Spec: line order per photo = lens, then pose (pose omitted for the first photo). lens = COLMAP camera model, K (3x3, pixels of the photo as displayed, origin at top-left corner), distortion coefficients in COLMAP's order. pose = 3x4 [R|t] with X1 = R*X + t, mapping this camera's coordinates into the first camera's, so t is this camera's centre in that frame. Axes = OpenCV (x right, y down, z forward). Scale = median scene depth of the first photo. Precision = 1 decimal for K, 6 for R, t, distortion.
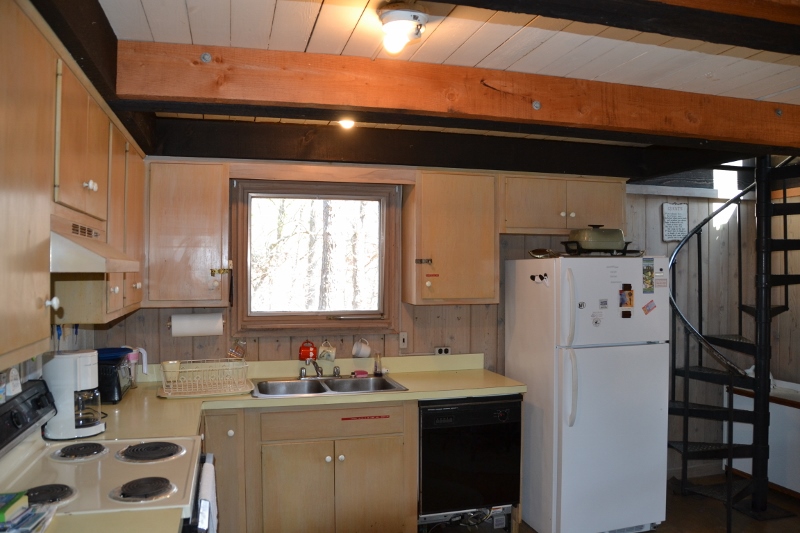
lens RADIAL K [[634.3, 0, 400.0], [0, 634.3, 266.5], [0, 0, 1]] dist [-0.115154, 0.006058]
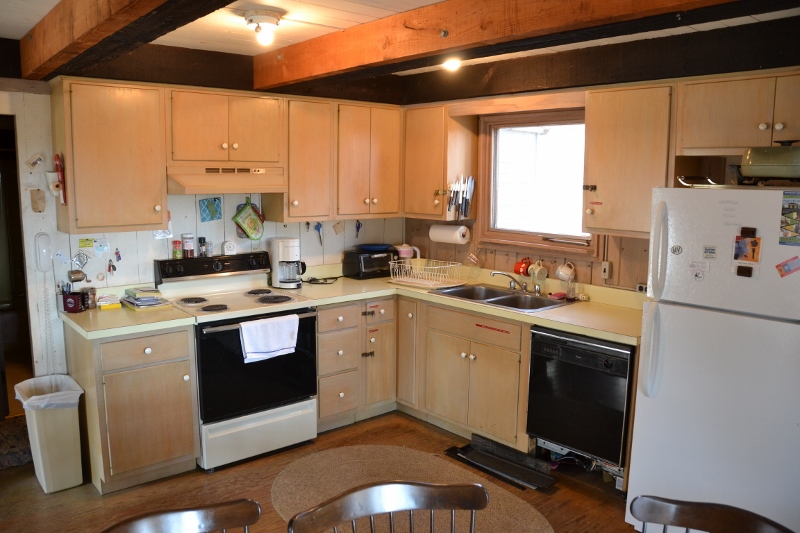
lens RADIAL K [[634.3, 0, 400.0], [0, 634.3, 266.5], [0, 0, 1]] dist [-0.115154, 0.006058]
pose [[0.429555, 0.128560, -0.893843, 0.797561], [-0.003967, 0.990073, 0.140495, -0.022954], [0.903032, -0.056804, 0.425801, 0.356036]]
